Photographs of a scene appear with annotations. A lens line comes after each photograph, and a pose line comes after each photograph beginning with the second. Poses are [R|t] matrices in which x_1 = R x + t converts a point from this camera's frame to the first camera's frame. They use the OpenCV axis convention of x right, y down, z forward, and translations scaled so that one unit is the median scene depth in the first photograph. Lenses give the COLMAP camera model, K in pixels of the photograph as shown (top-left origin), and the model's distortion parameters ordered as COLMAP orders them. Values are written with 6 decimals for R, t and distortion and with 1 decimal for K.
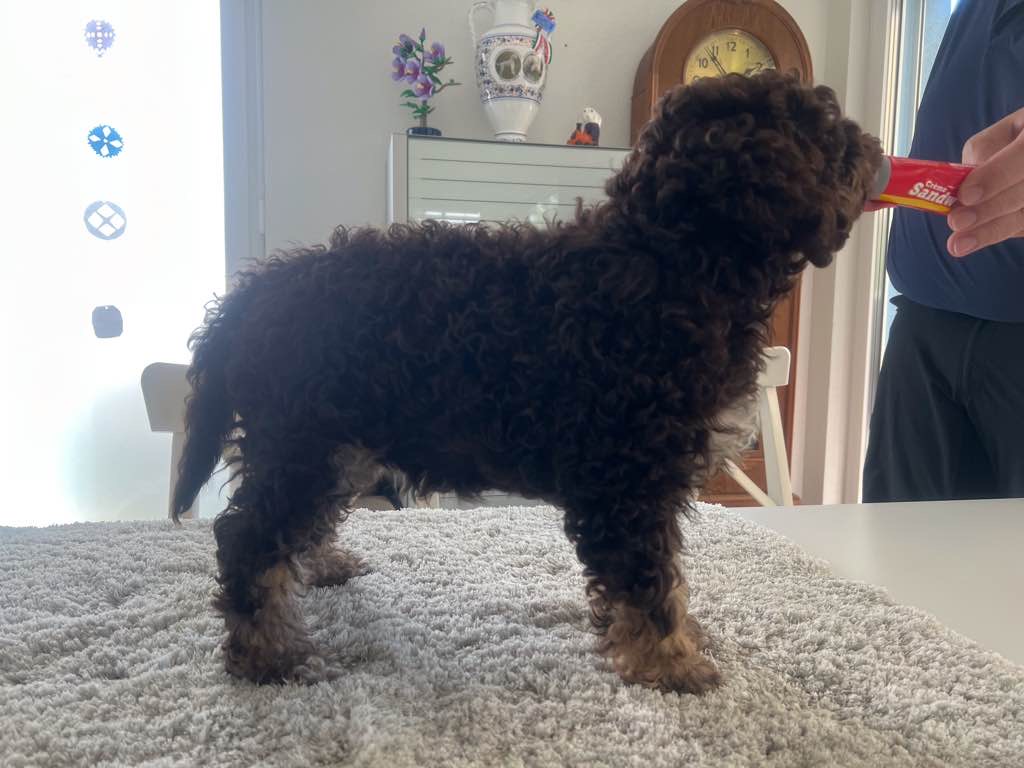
lens RADIAL K [[795.4, 0, 510.0], [0, 795.4, 383.4], [0, 0, 1]] dist [0.032928, -0.000487]
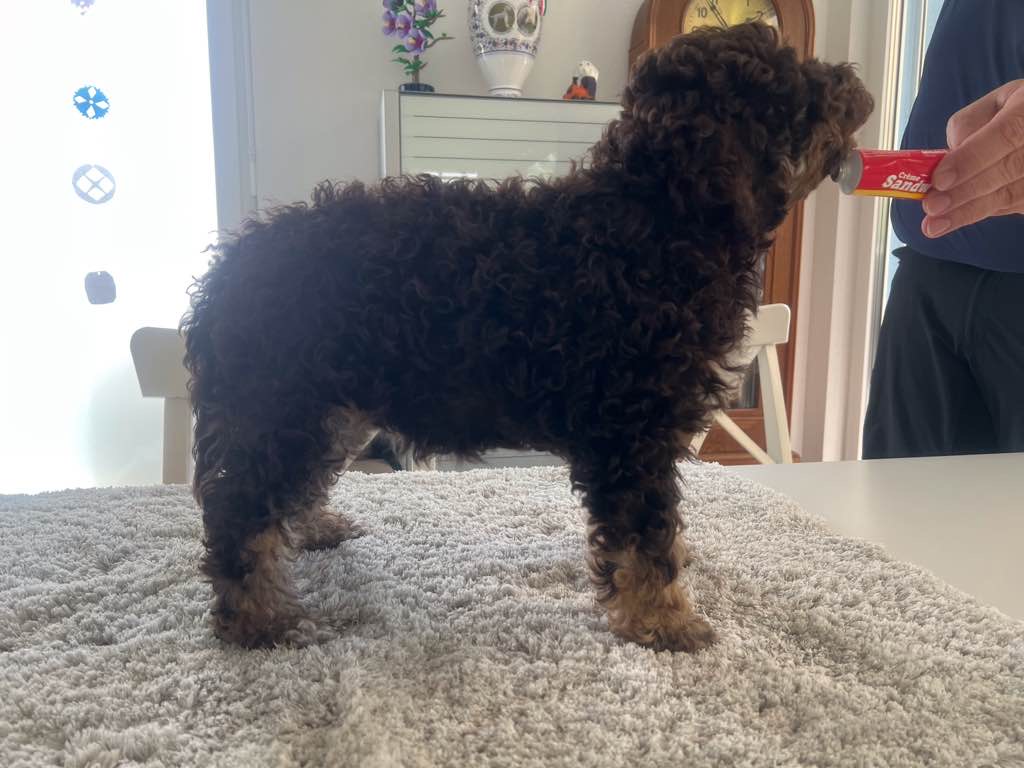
lens RADIAL K [[795.4, 0, 509.9], [0, 795.4, 382.2], [0, 0, 1]] dist [0.032928, -0.000487]
pose [[0.999900, -0.013916, -0.002483, 0.013675], [0.014014, 0.998874, 0.045328, 0.005216], [0.001850, -0.045359, 0.998969, 0.021873]]
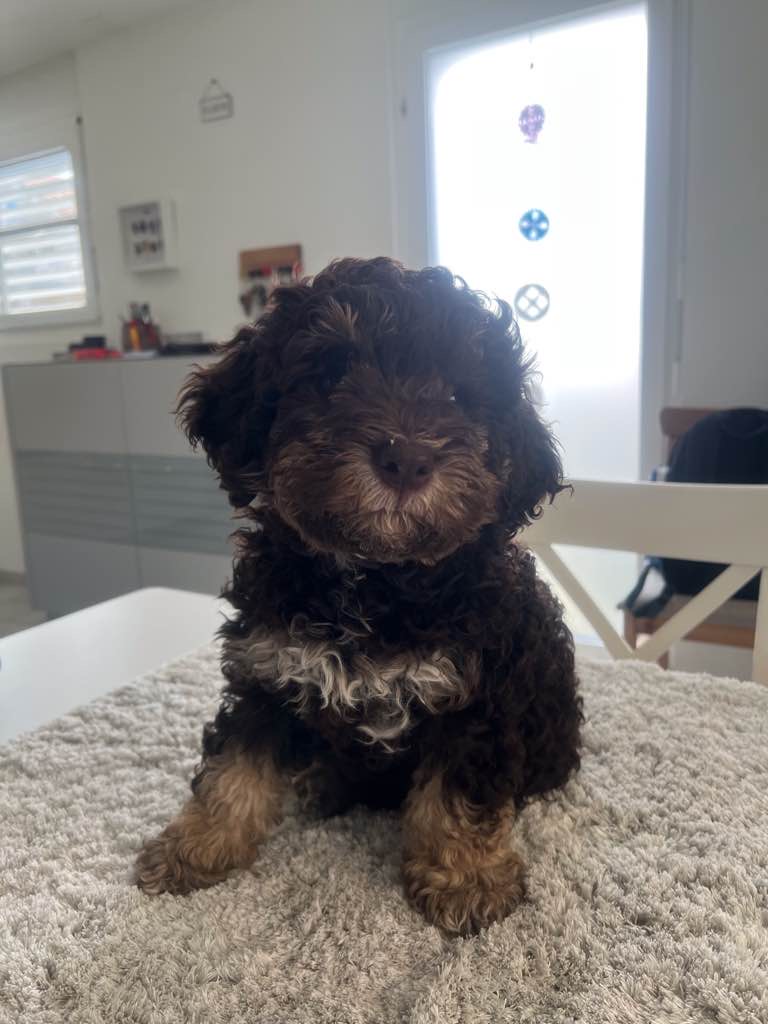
lens RADIAL K [[795.4, 0, 384.1], [0, 795.4, 511.3], [0, 0, 1]] dist [0.032928, -0.000487]
pose [[0.746846, 0.083919, -0.659681, 0.218437], [-0.016886, 0.994079, 0.107341, -0.134512], [0.664783, -0.069028, 0.743841, 0.249487]]
